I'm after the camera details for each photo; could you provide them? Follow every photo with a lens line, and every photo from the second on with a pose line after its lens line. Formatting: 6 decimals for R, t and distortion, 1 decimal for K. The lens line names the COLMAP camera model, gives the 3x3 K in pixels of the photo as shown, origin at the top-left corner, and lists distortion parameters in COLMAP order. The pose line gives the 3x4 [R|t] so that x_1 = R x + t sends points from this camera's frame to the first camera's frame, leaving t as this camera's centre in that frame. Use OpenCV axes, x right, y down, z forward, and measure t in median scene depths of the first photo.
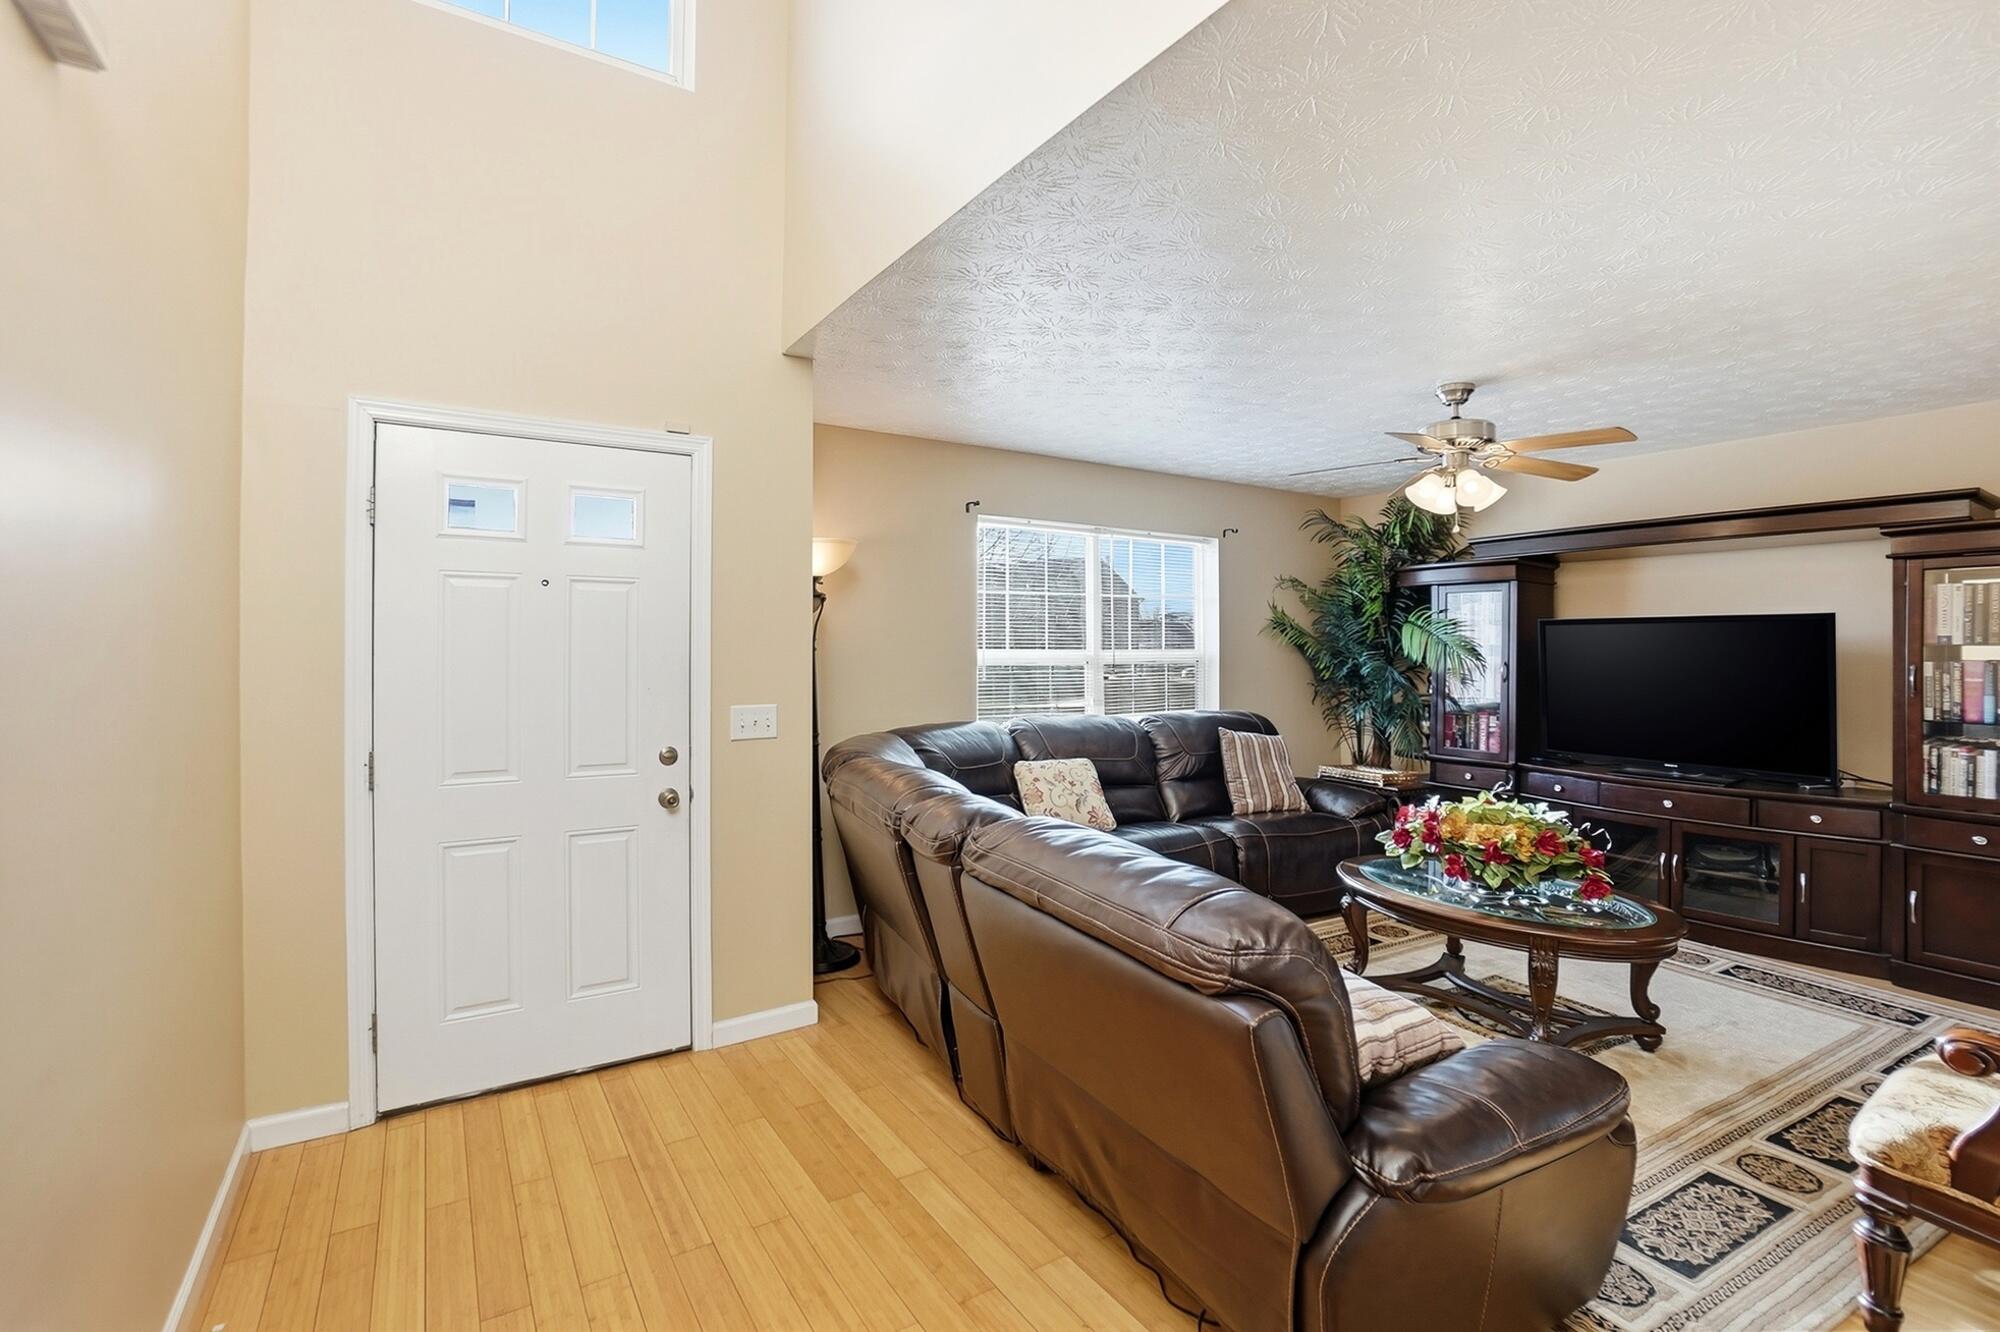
lens RADIAL K [[905.3, 0, 991.2], [0, 905.3, 659.5], [0, 0, 1]] dist [-0.065627, 0.024628]
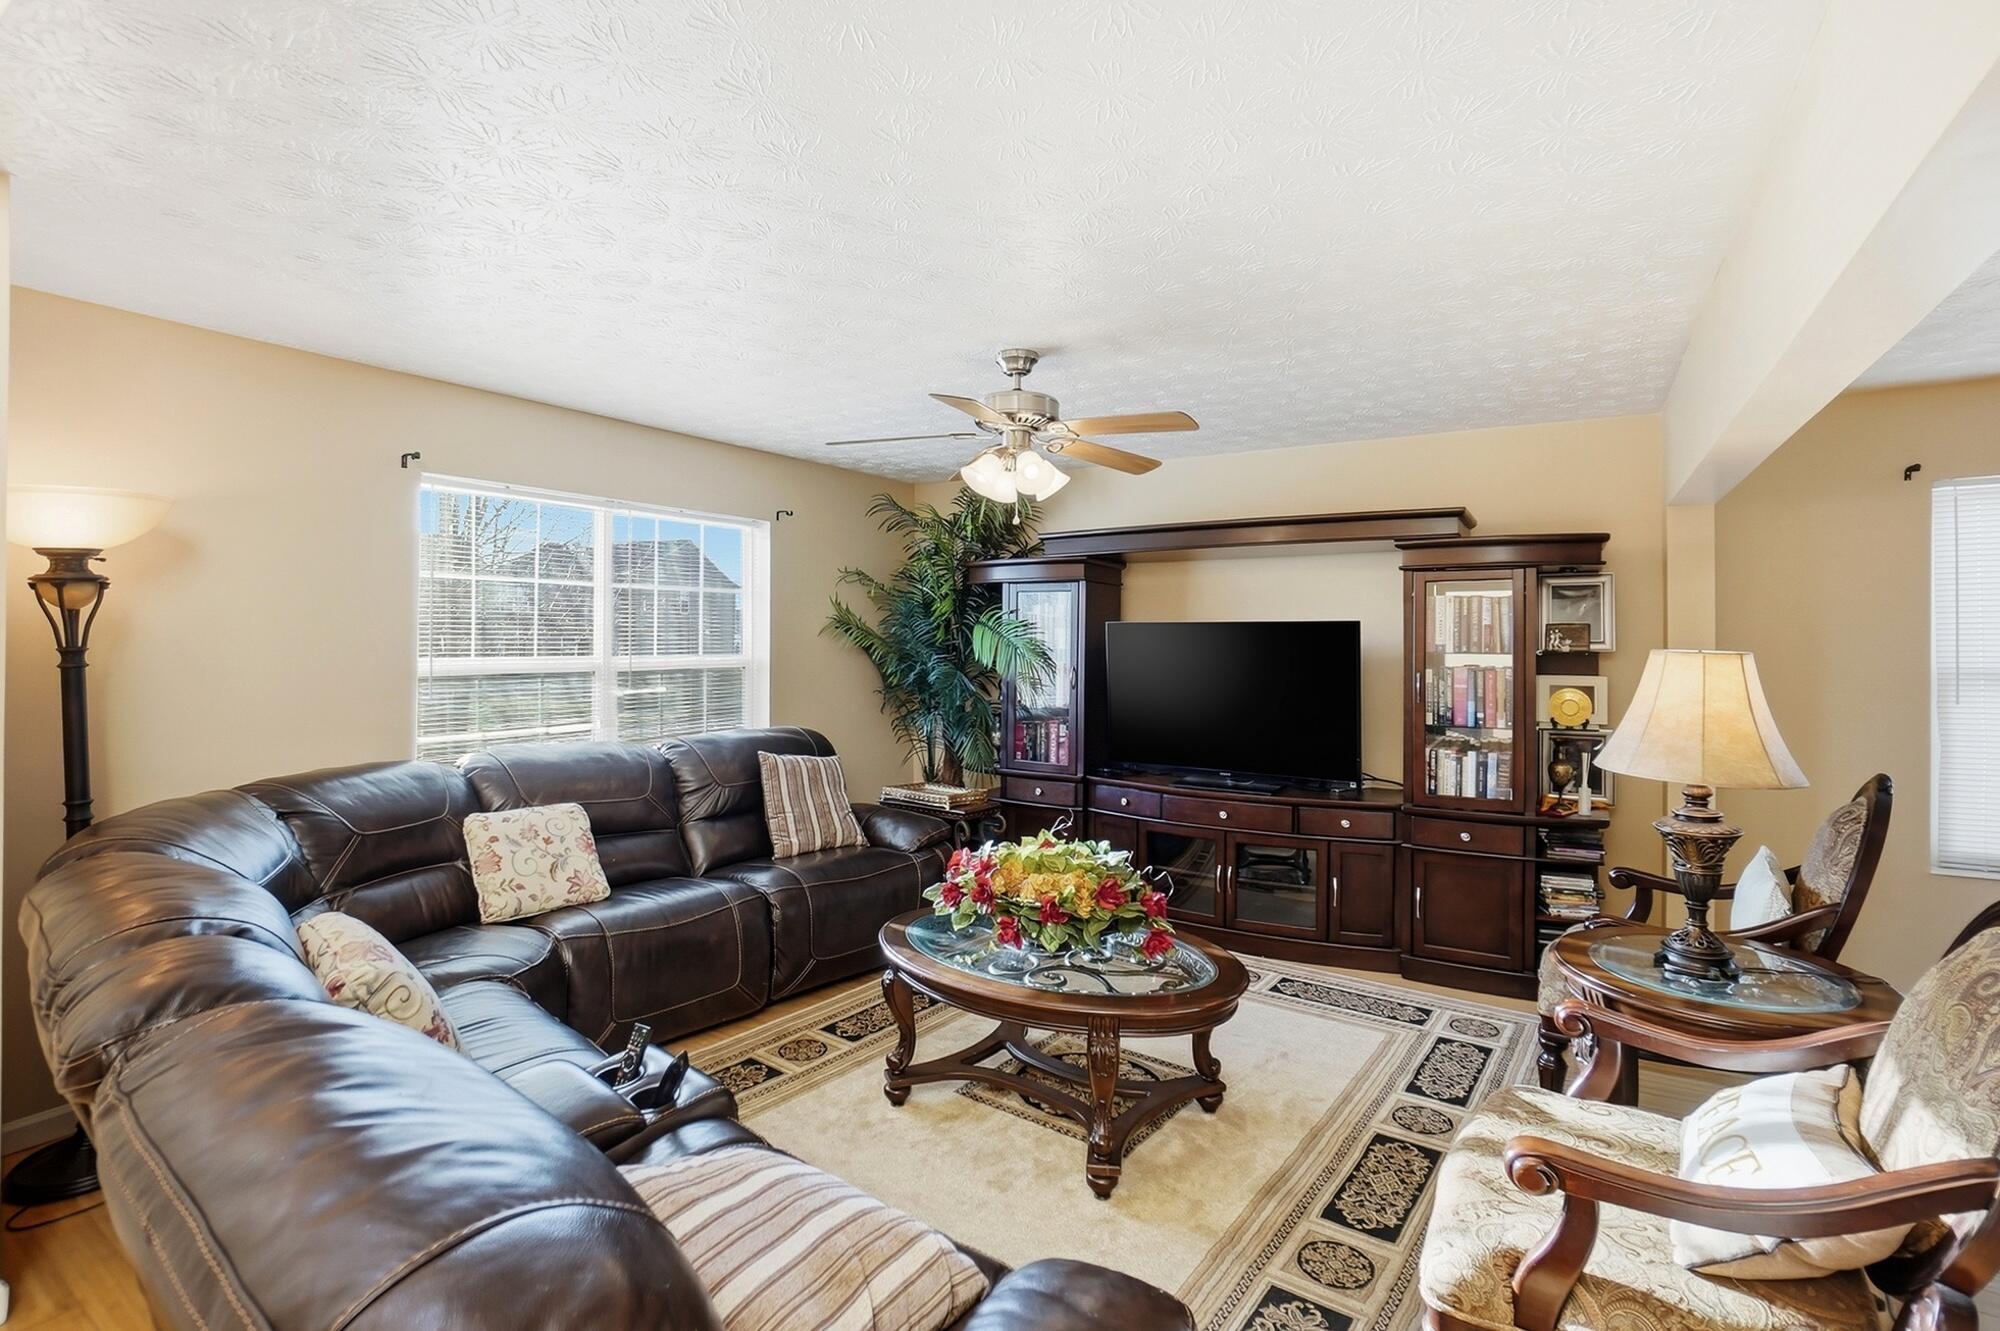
lens RADIAL K [[905.3, 0, 991.2], [0, 905.3, 659.0], [0, 0, 1]] dist [-0.065627, 0.024628]
pose [[0.914689, -0.007188, 0.404094, 0.137427], [0.001765, 0.999903, 0.013792, -0.023105], [-0.404154, -0.011902, 0.914614, 0.197700]]
